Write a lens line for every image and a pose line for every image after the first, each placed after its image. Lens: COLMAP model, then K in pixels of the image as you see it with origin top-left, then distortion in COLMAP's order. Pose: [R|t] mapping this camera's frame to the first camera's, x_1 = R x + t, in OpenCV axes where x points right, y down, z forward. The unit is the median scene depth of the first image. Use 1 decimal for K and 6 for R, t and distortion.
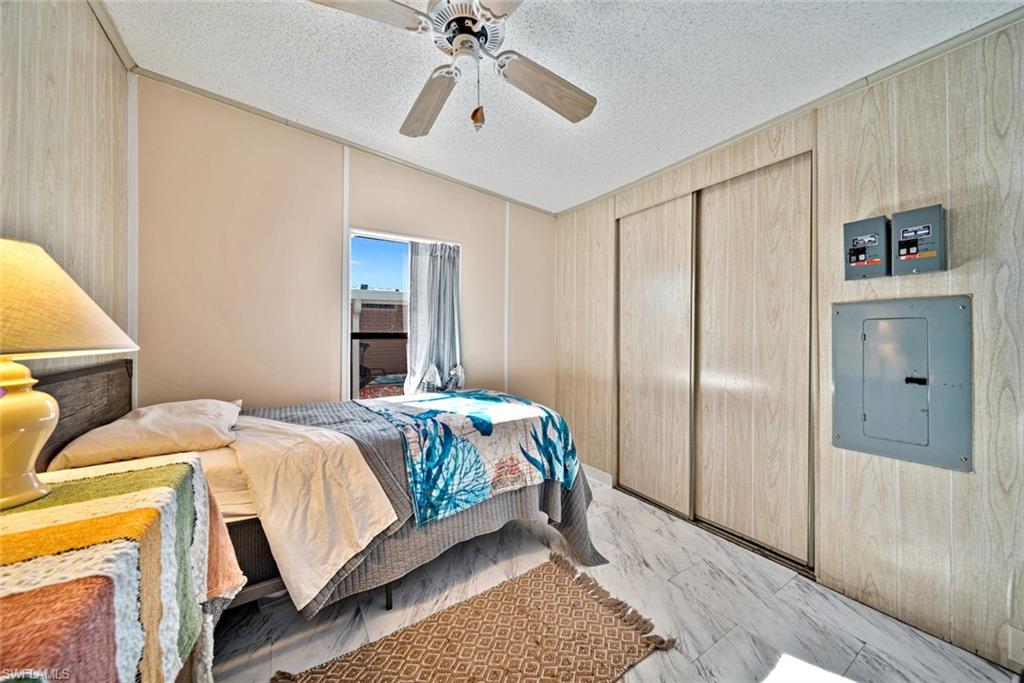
lens RADIAL K [[353.0, 0, 511.1], [0, 353.0, 339.6], [0, 0, 1]] dist [0.001180, 0.000030]
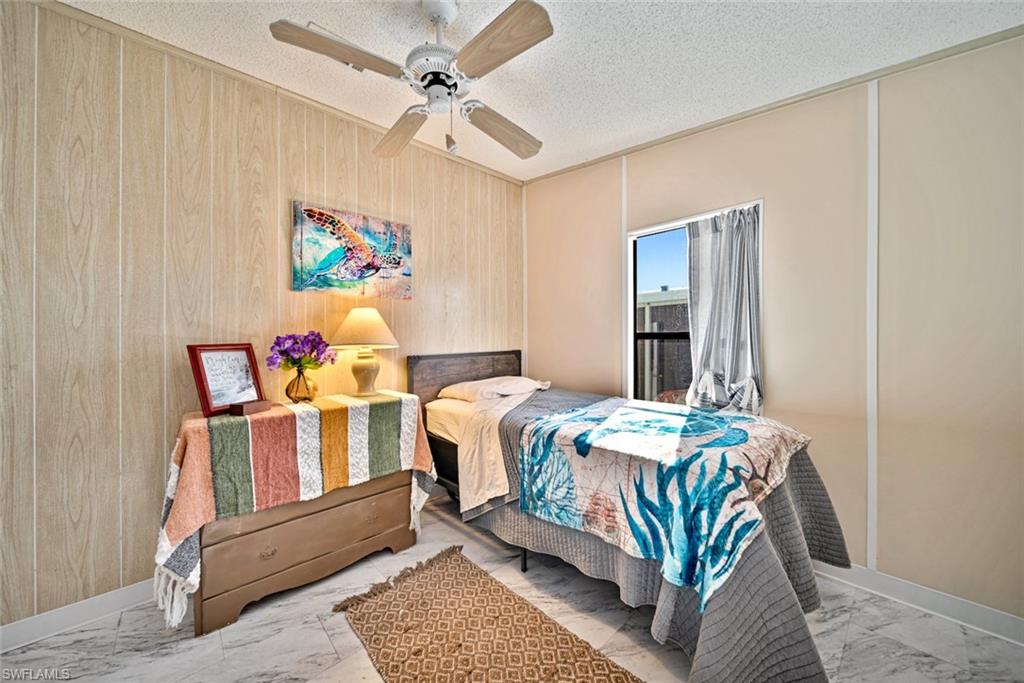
lens RADIAL K [[356.9, 0, 513.9], [0, 356.9, 340.5], [0, 0, 1]] dist [-0.002104, -0.000192]
pose [[0.203727, 0.008011, -0.978995, 0.772837], [-0.000424, 0.999967, 0.008094, -0.010762], [0.979028, -0.001234, 0.203724, 0.706044]]
